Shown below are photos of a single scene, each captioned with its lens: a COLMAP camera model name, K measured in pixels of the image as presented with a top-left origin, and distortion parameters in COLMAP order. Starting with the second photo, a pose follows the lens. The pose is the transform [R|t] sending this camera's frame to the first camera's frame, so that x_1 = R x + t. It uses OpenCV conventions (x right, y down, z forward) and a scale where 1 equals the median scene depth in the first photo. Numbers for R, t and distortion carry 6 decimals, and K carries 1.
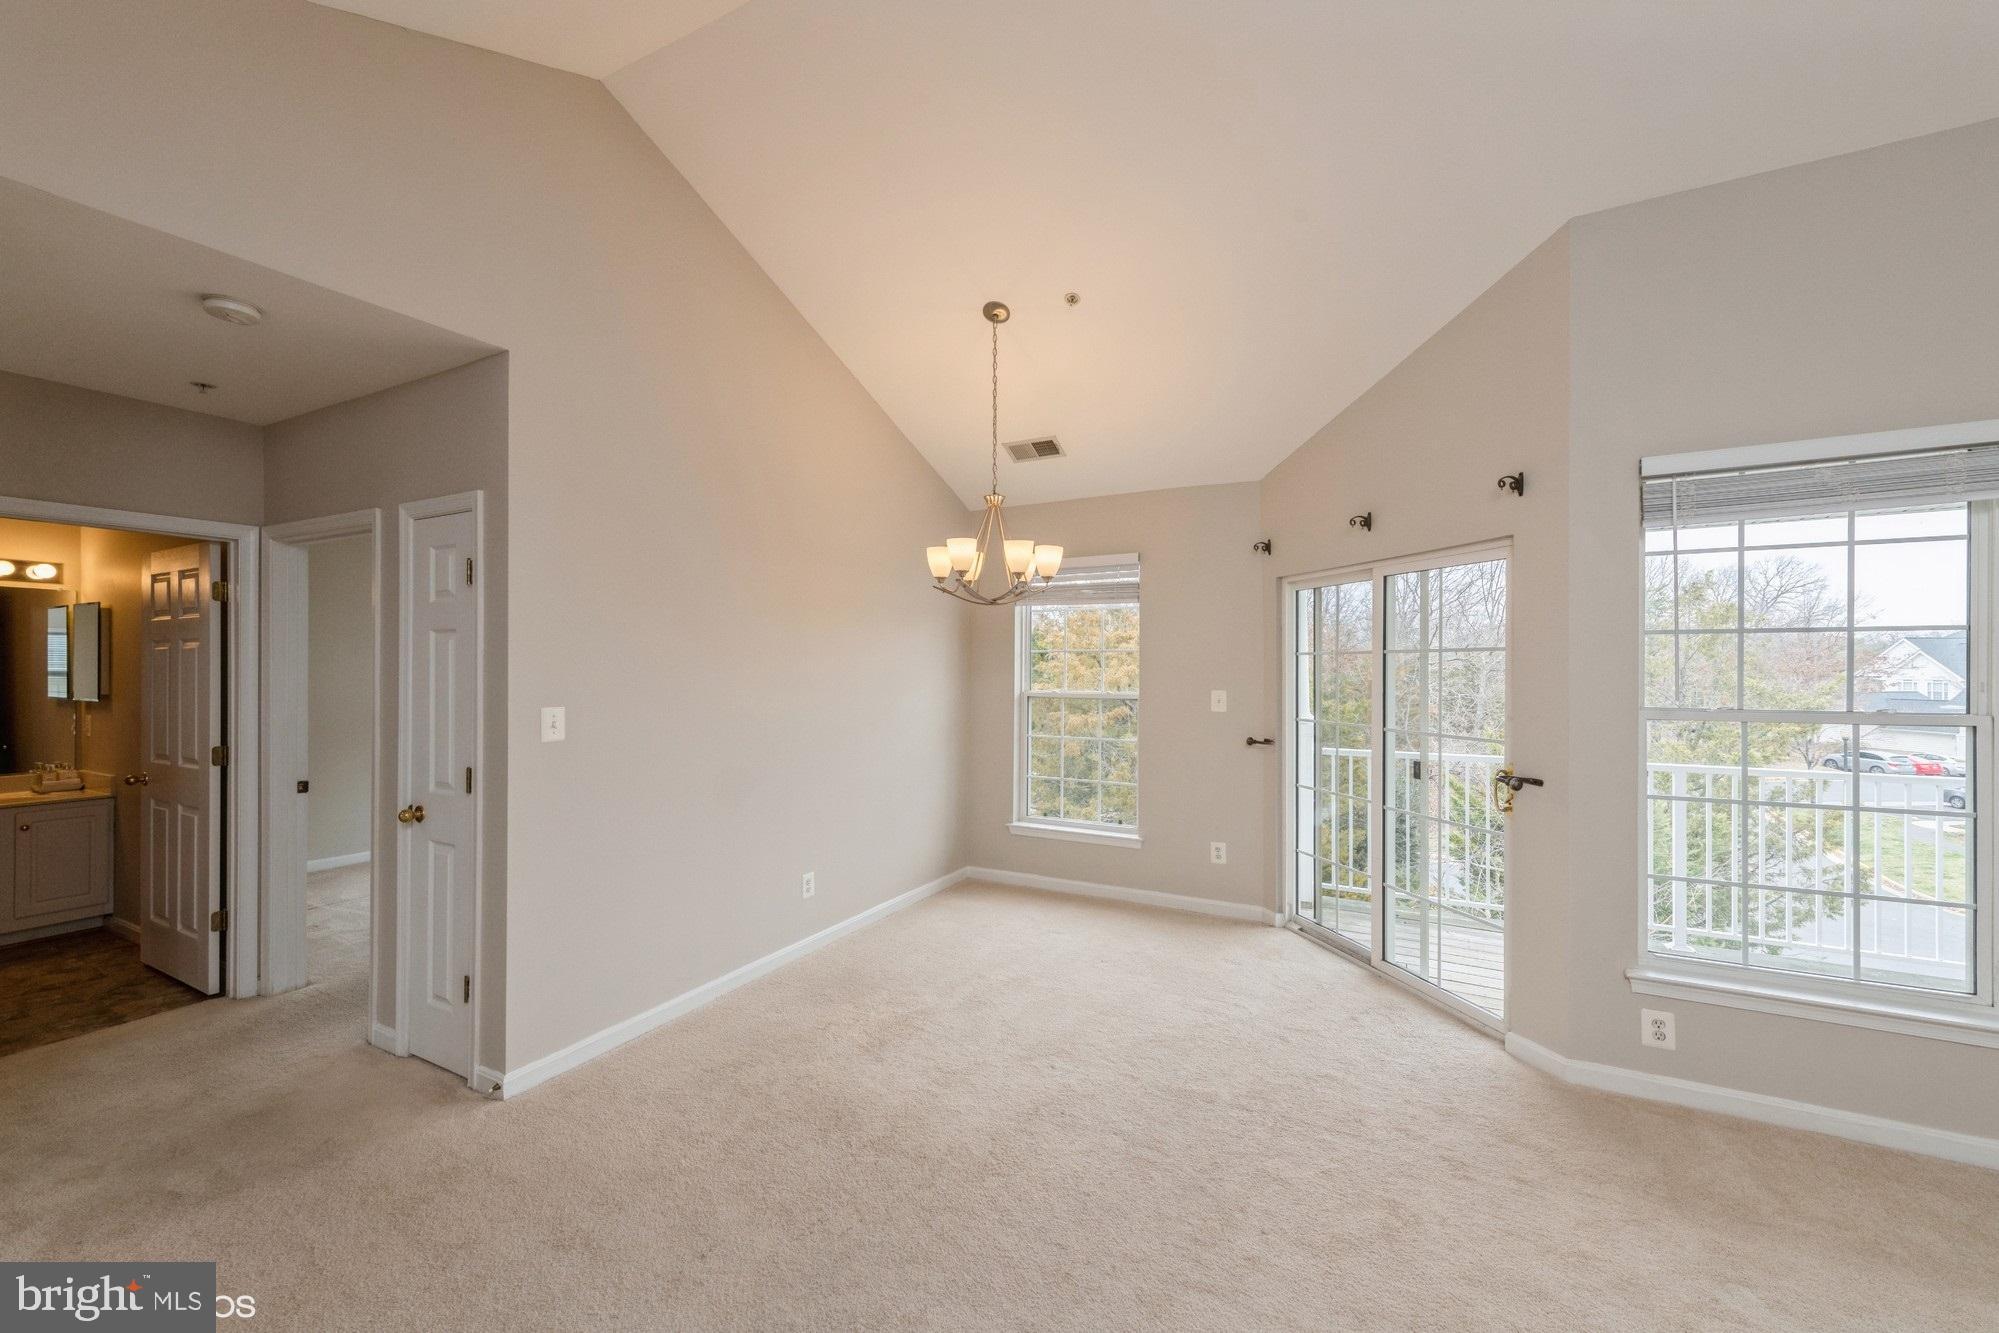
lens RADIAL K [[782.9, 0, 1000.4], [0, 782.9, 664.9], [0, 0, 1]] dist [0.005958, -0.000335]
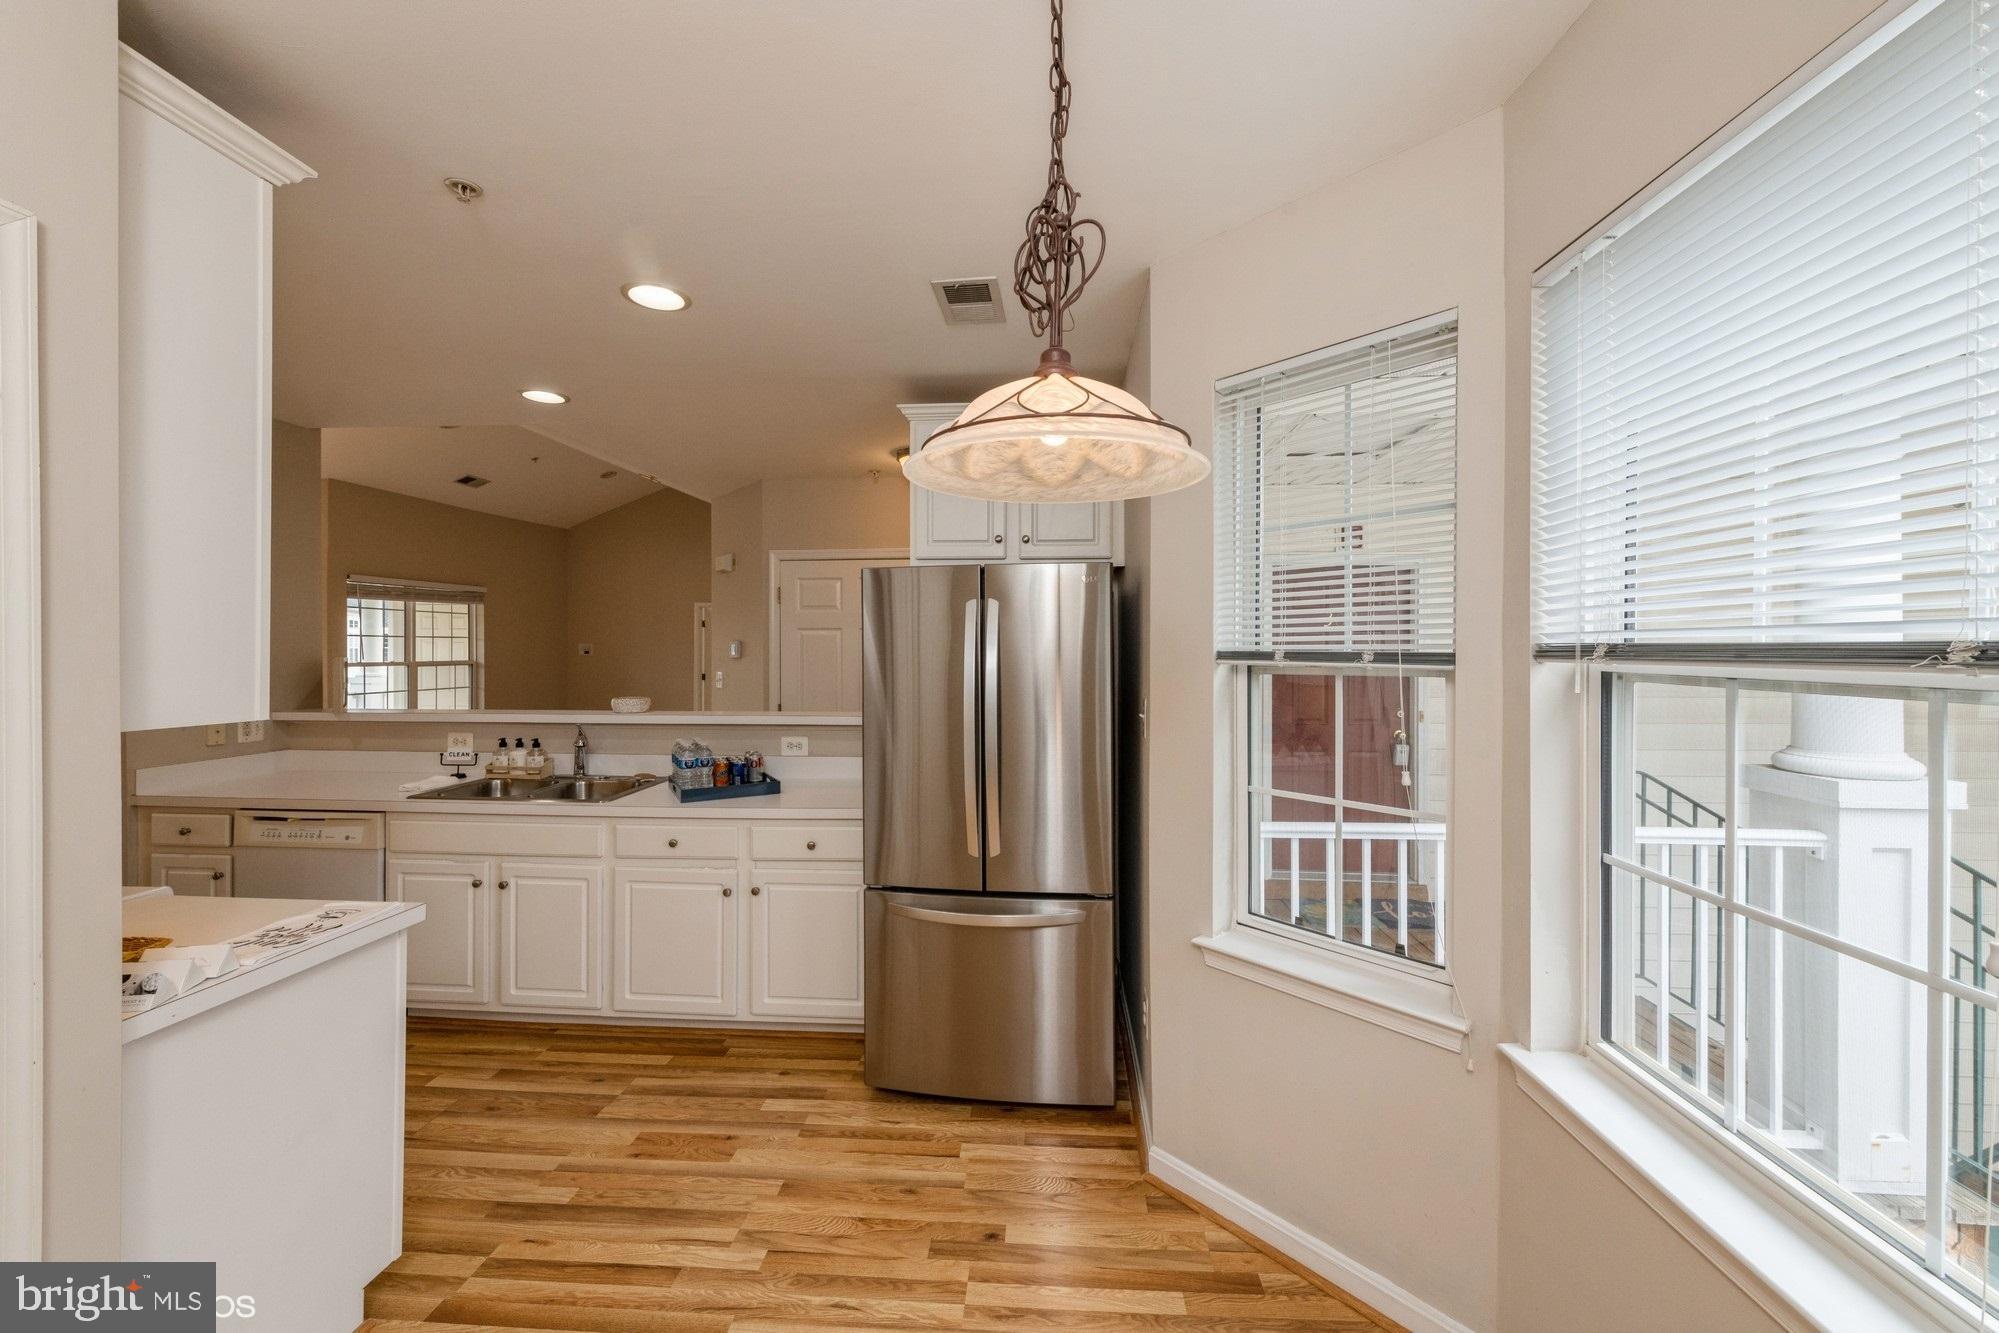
lens RADIAL K [[775.2, 0, 997.1], [0, 775.2, 650.4], [0, 0, 1]] dist [0.009453, -0.000164]
pose [[-0.404958, -0.003756, 0.914328, -2.059703], [-0.005835, 0.999982, 0.001523, -0.005568], [-0.914317, -0.004718, -0.404972, 0.008261]]
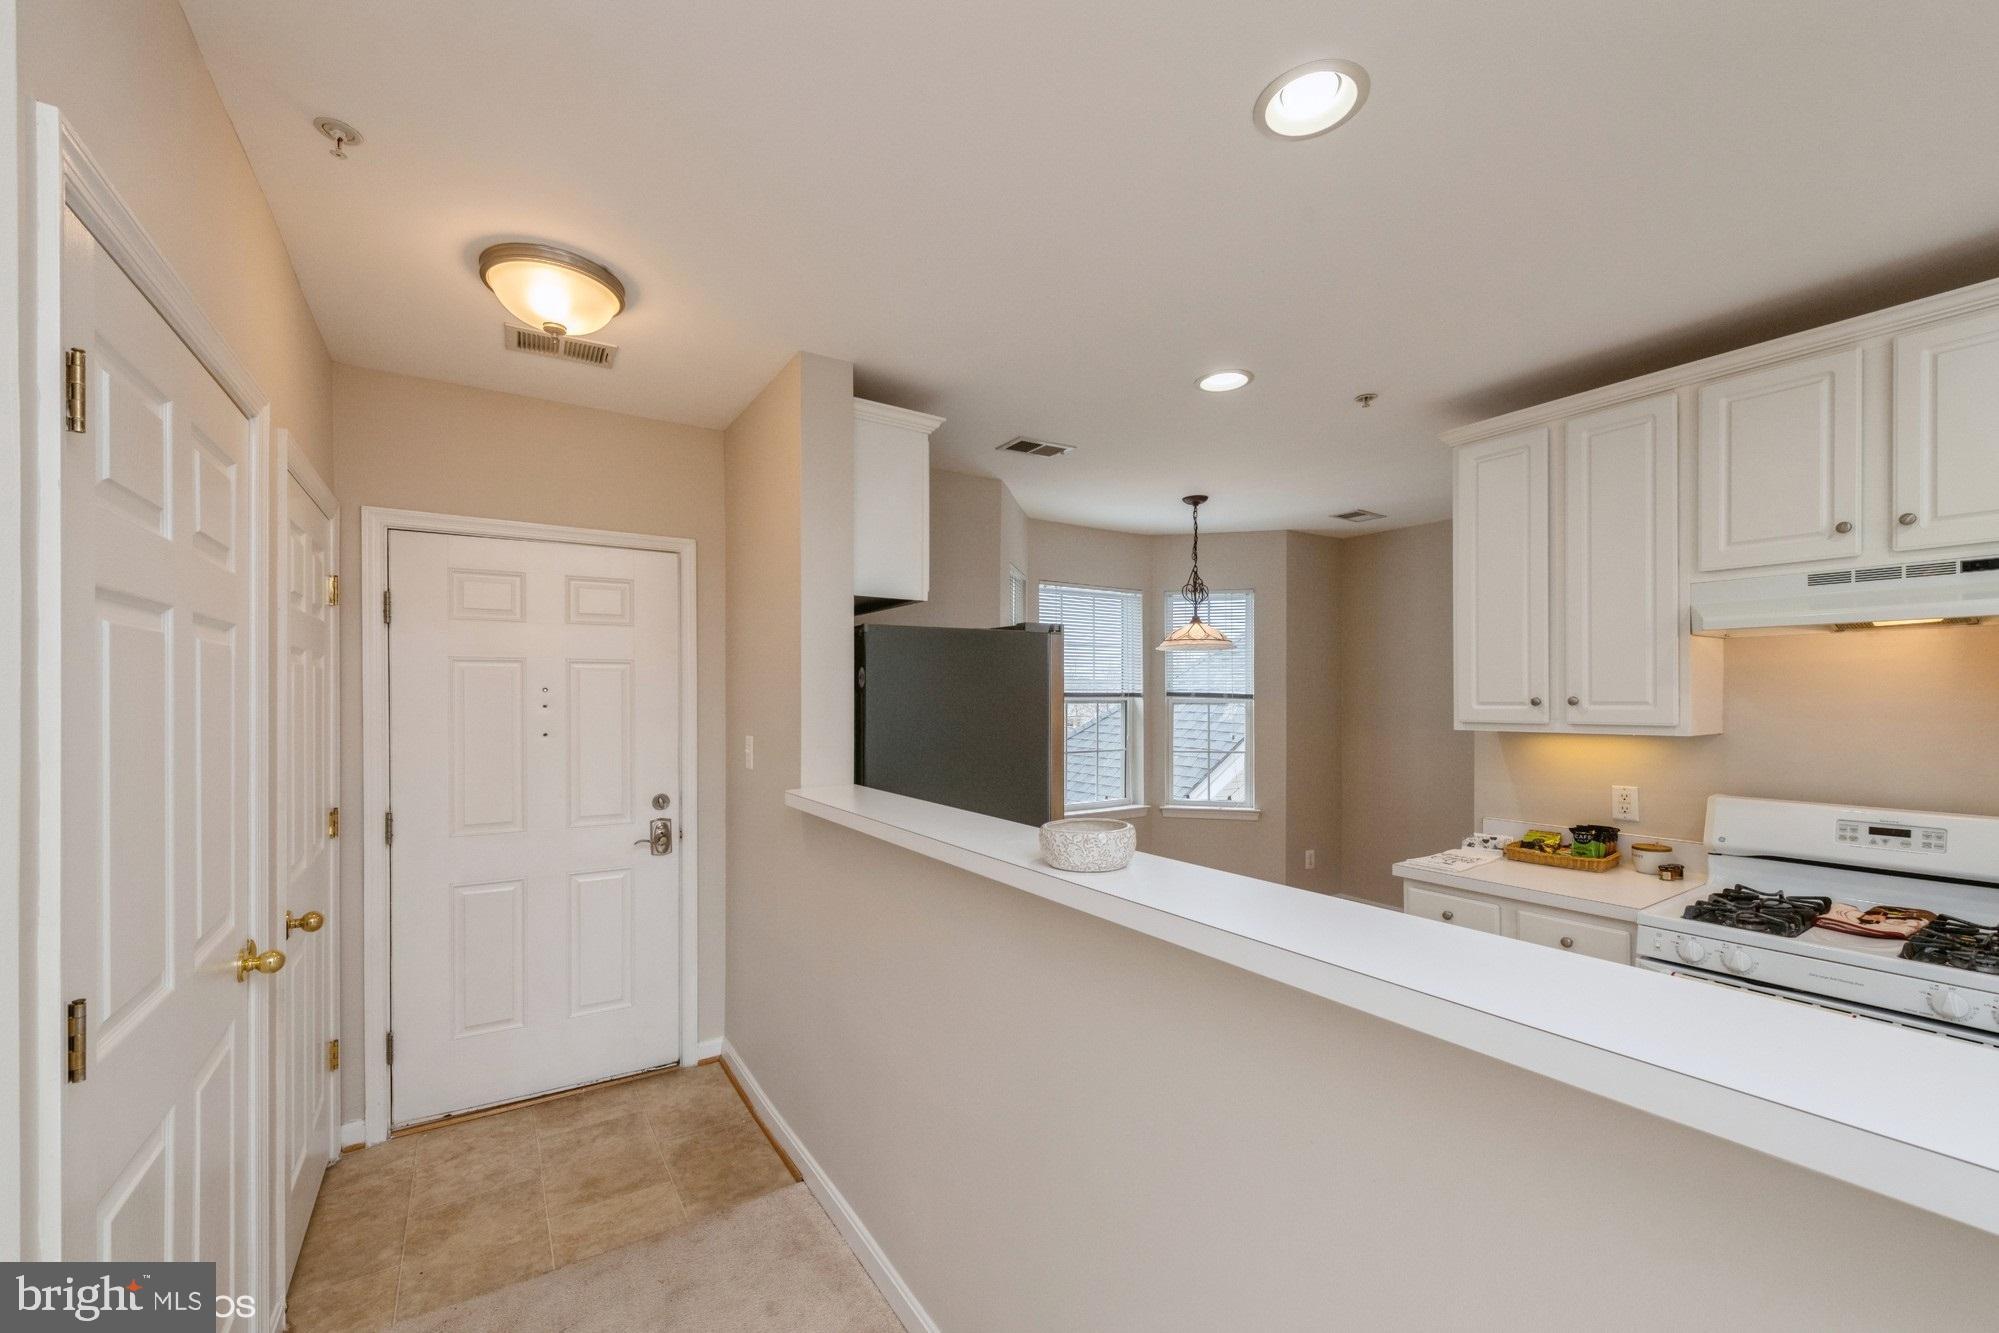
lens RADIAL K [[792.4, 0, 977.6], [0, 792.4, 694.5], [0, 0, 1]] dist [0.000135, -0.000316]
pose [[-0.503438, -0.001008, -0.864031, -0.515866], [0.004399, 0.999983, -0.003730, -0.001701], [0.864020, -0.005679, -0.503425, 0.189109]]
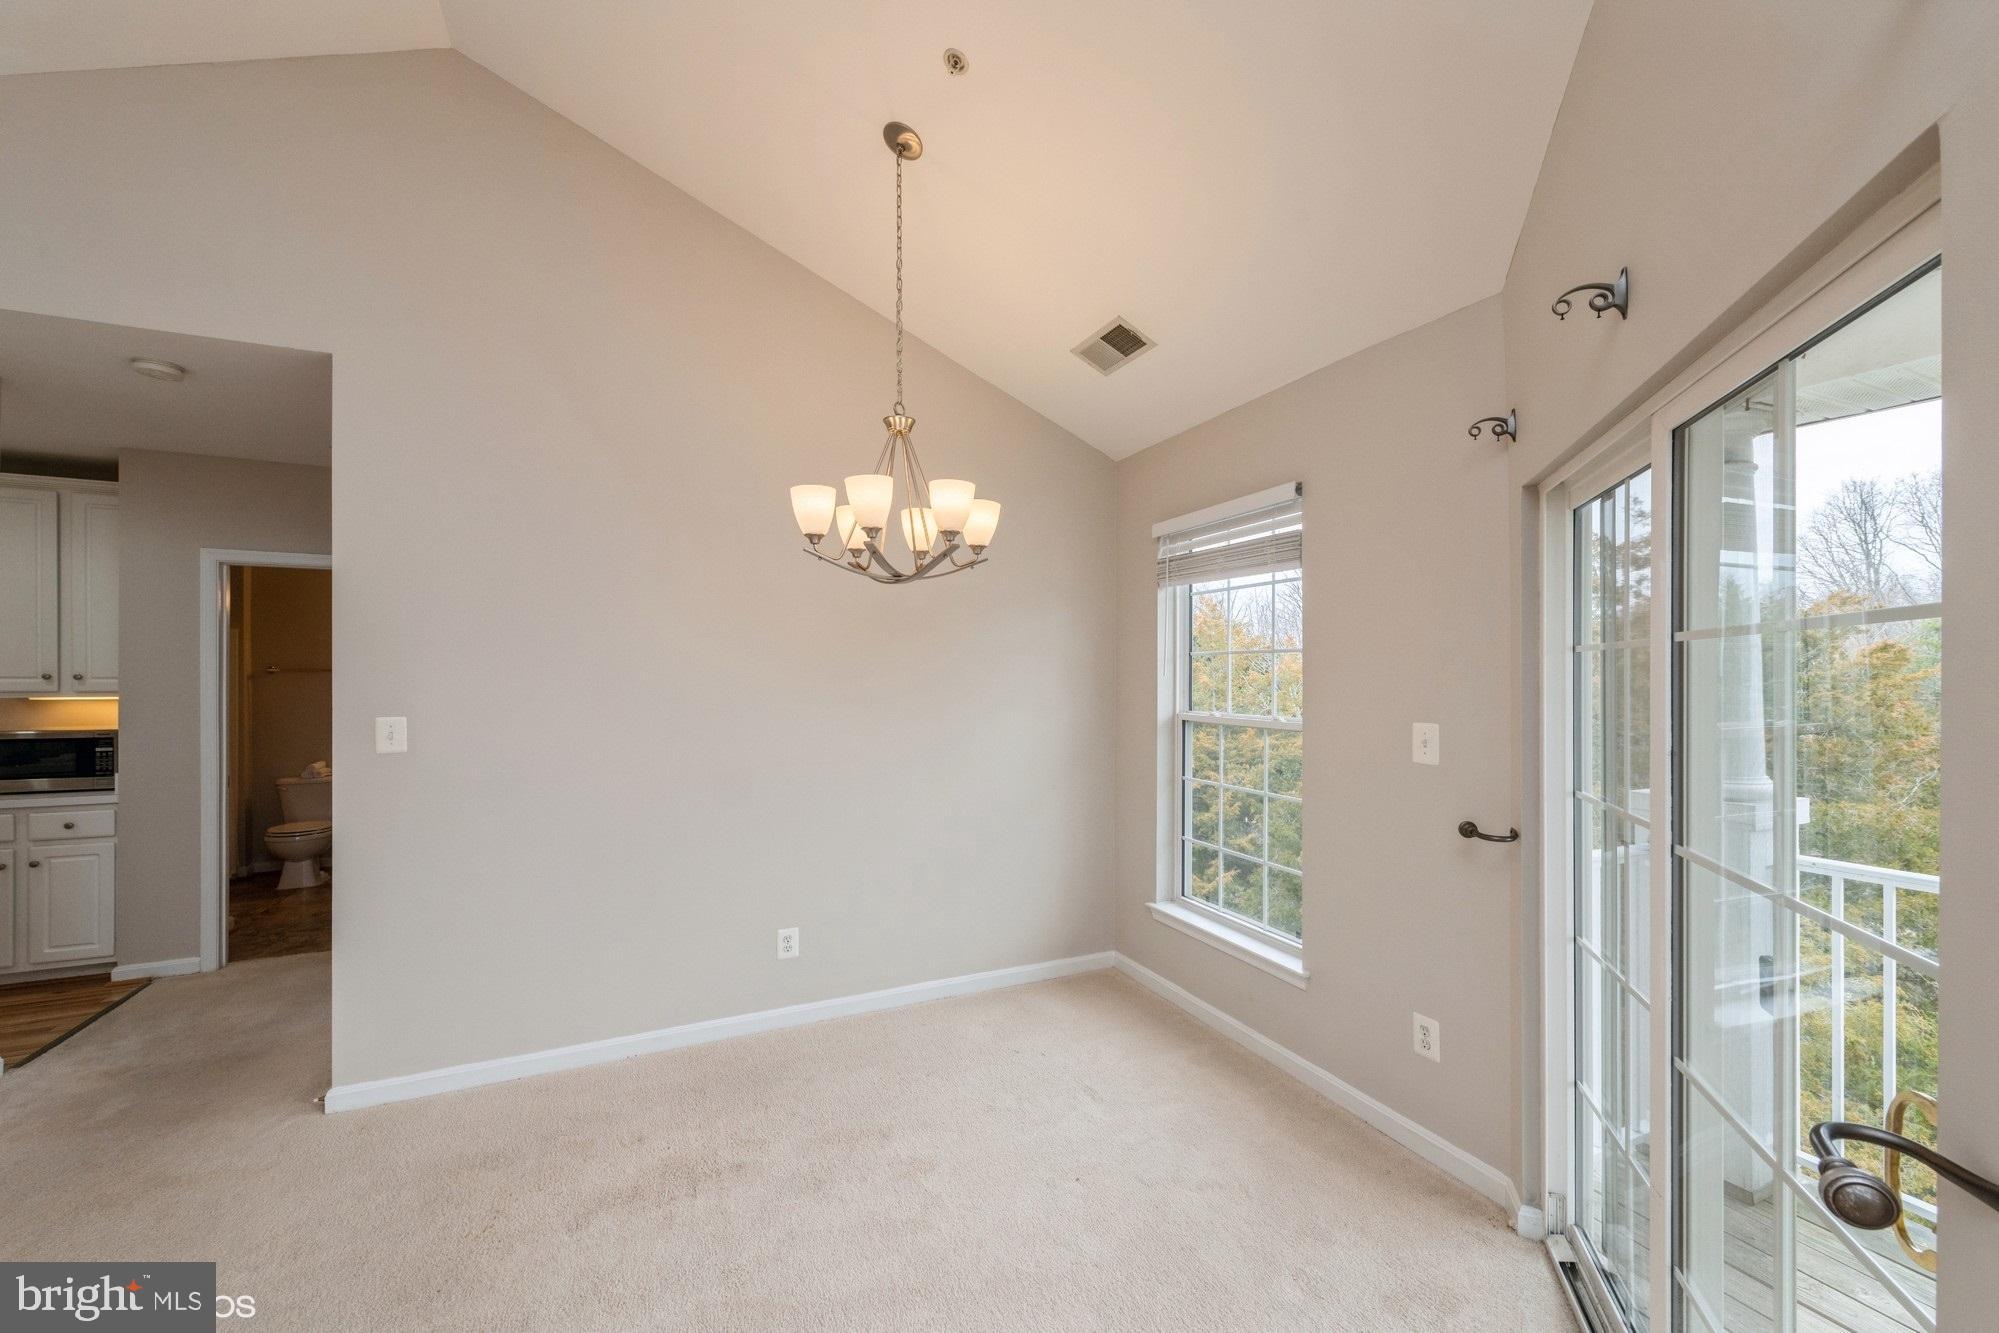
lens RADIAL K [[786.6, 0, 997.5], [0, 786.6, 671.8], [0, 0, 1]] dist [0.002150, 0.000175]
pose [[0.796778, -0.001934, -0.604270, 0.490946], [-0.000385, 0.999993, -0.003707, 0.001636], [0.604273, 0.003186, 0.796771, 0.552772]]
